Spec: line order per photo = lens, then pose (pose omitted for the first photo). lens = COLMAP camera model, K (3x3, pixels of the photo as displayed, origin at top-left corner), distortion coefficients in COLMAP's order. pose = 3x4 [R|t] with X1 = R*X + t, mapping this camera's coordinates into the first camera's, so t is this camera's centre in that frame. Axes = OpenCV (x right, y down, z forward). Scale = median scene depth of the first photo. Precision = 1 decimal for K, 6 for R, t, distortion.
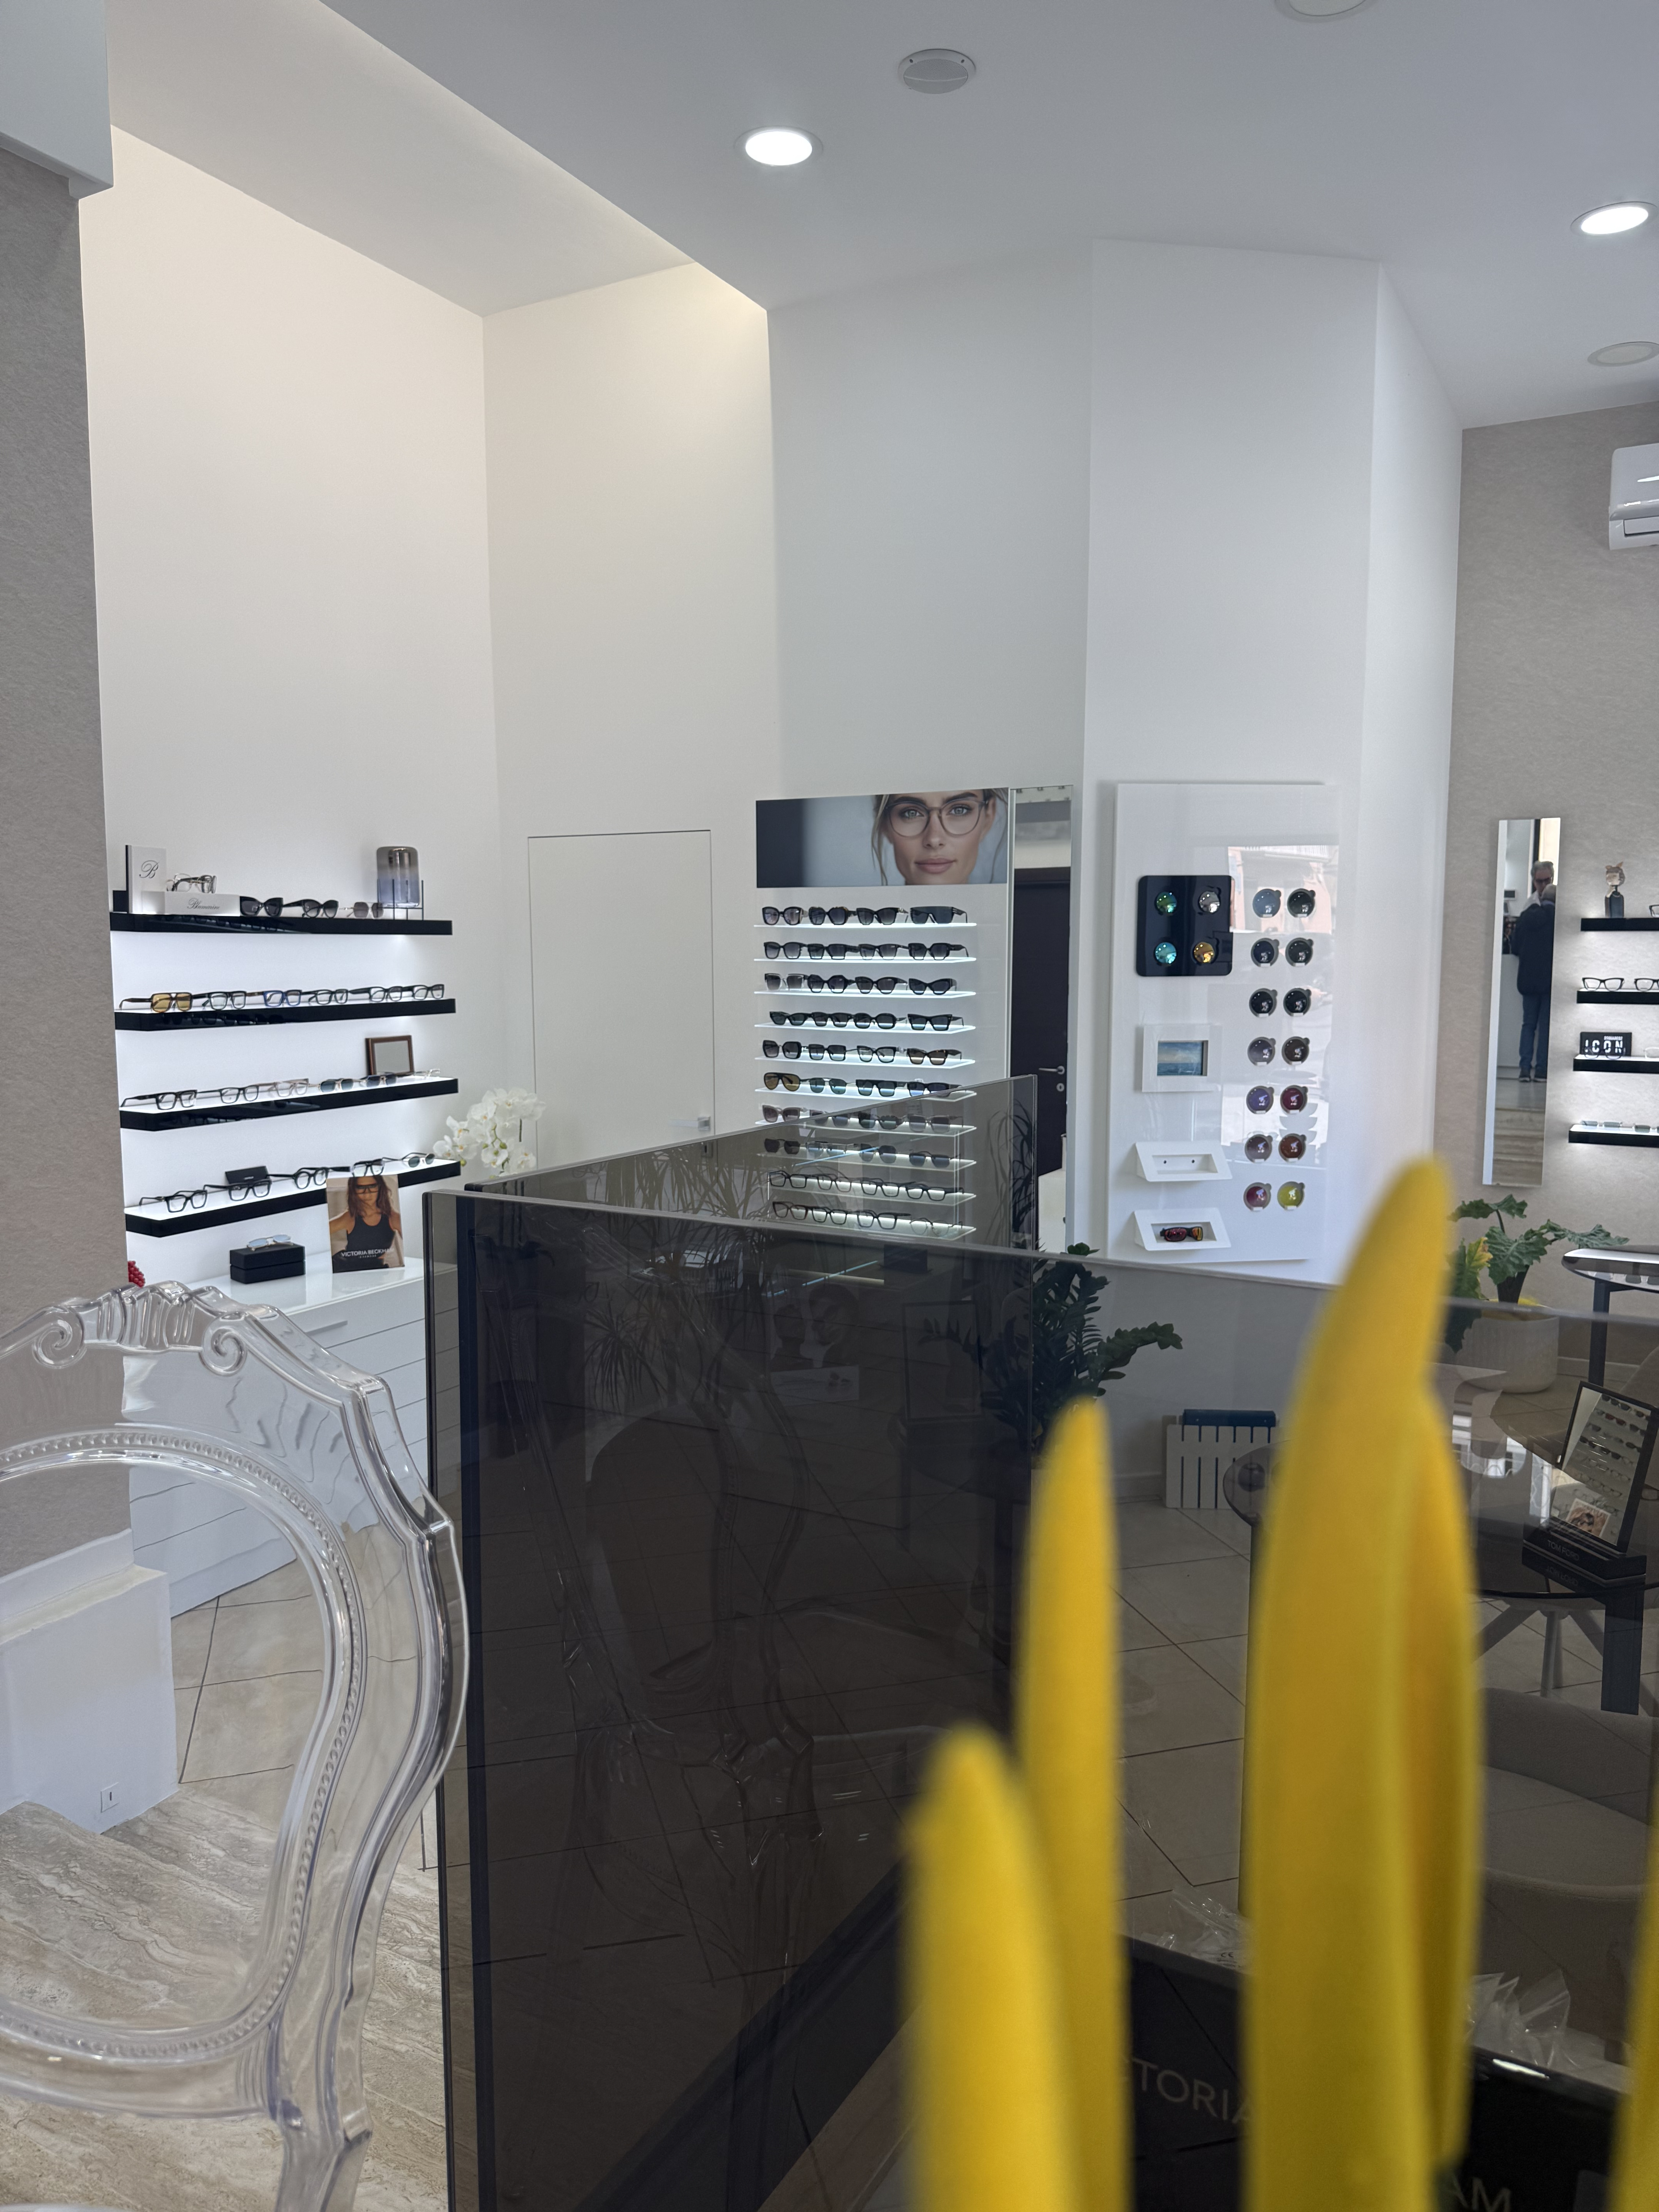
lens RADIAL K [[1537.1, 0, 841.4], [0, 1537.1, 1114.4], [0, 0, 1]] dist [0.167772, -0.292317]
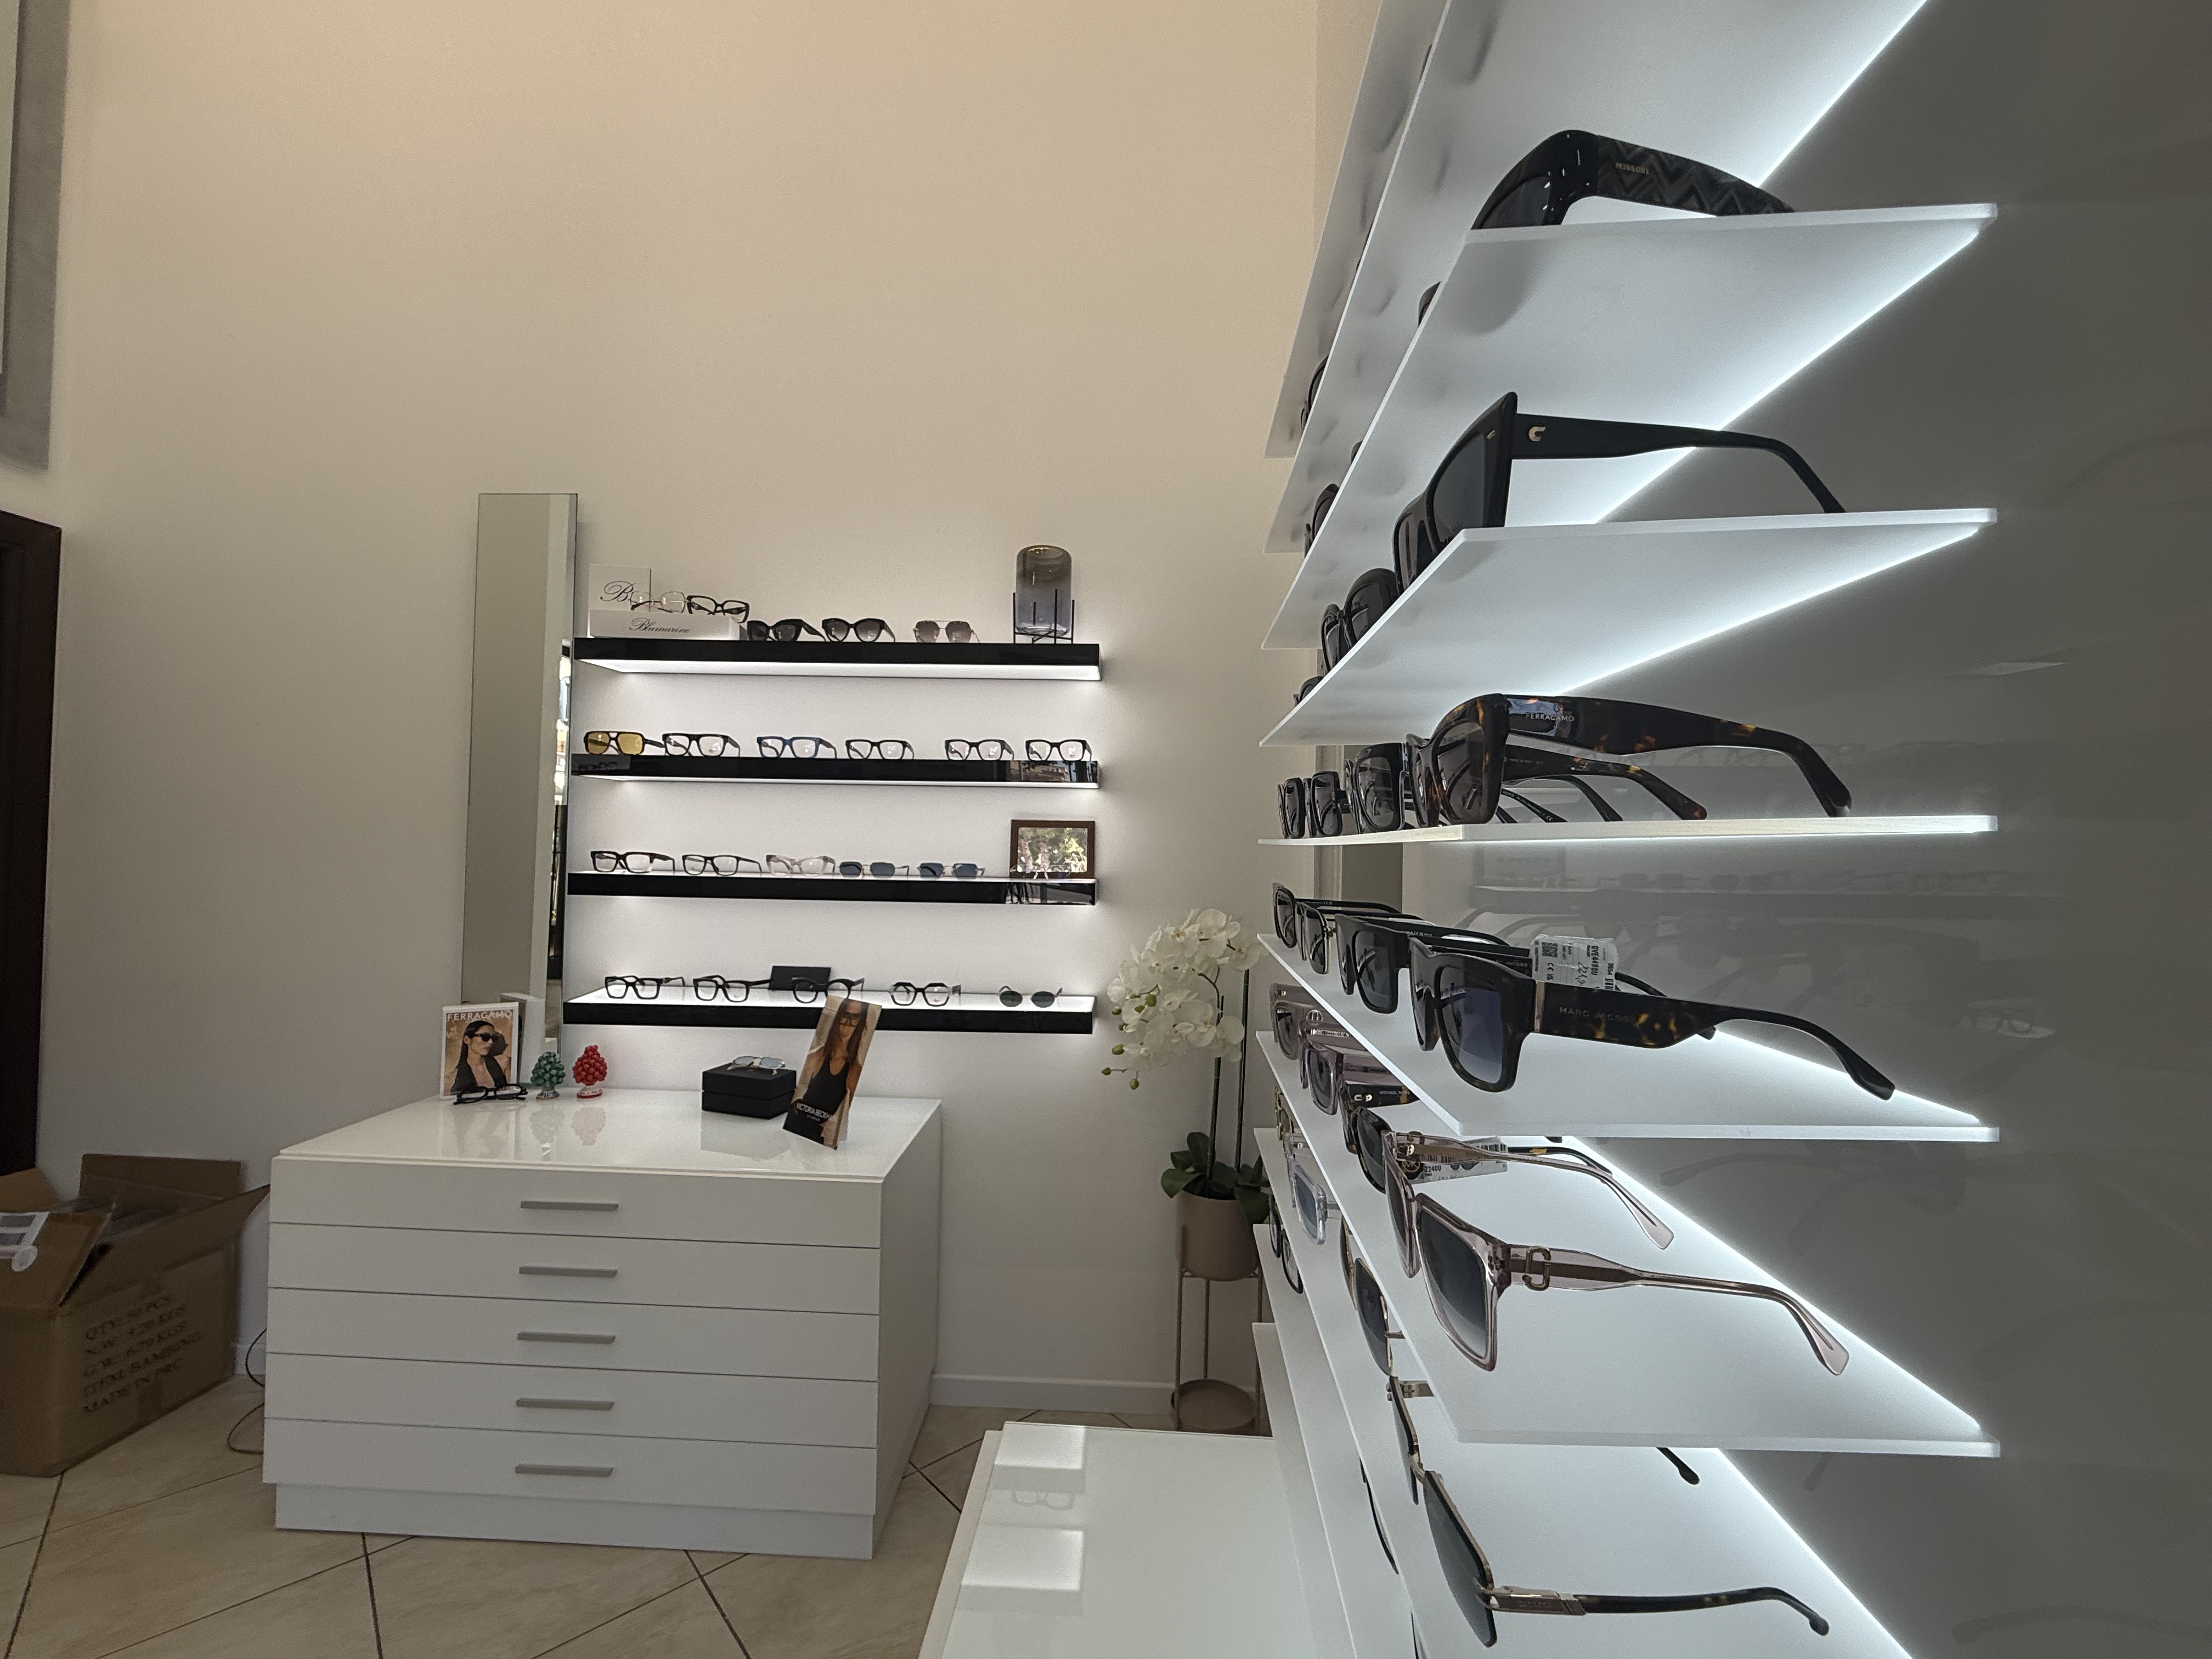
lens RADIAL K [[938.6, 0, 1100.5], [0, 938.6, 830.7], [0, 0, 1]] dist [0.001729, -0.000406]
pose [[0.431087, -0.006767, -0.902285, 0.119701], [-0.120153, 0.990636, -0.064836, -0.021468], [0.894275, 0.136362, 0.426237, 0.912487]]
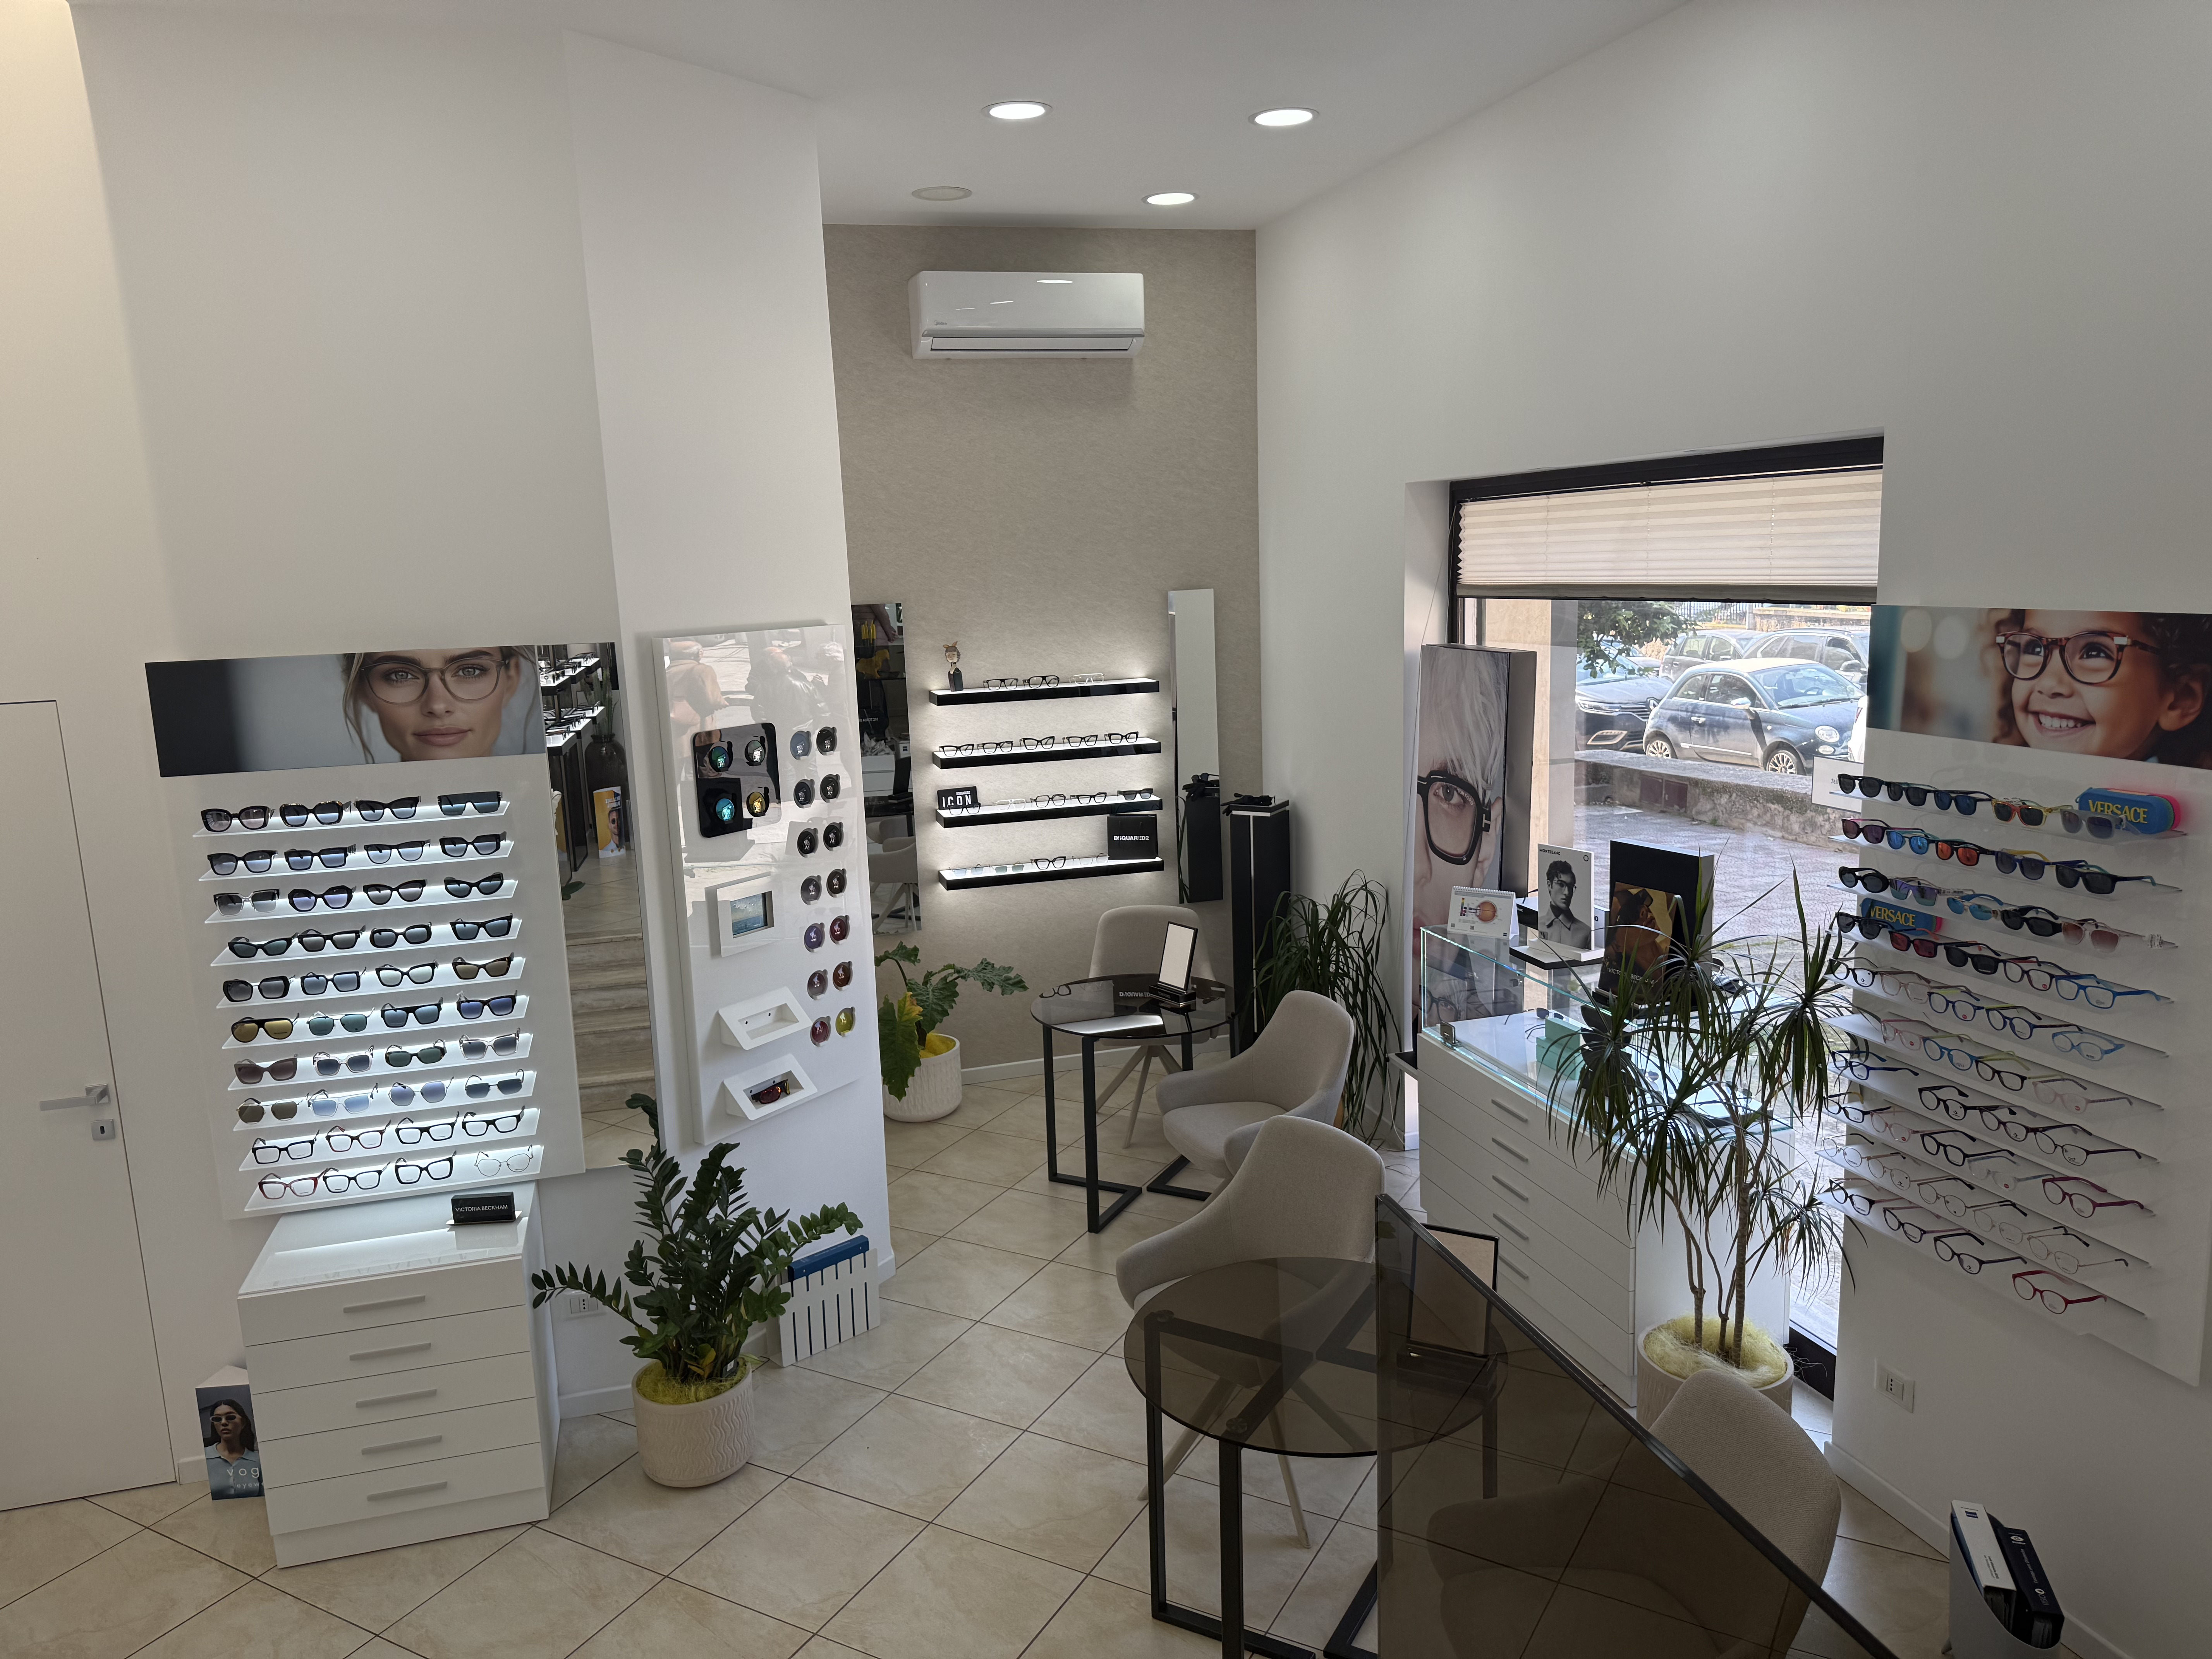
lens RADIAL K [[1544.5, 0, 1100.8], [0, 1544.5, 821.5], [0, 0, 1]] dist [0.093800, -0.112518]
pose [[0.712915, -0.146477, 0.685782, -0.270768], [0.113535, 0.989149, 0.093247, -0.154229], [-0.691998, 0.011383, 0.721809, 0.148480]]
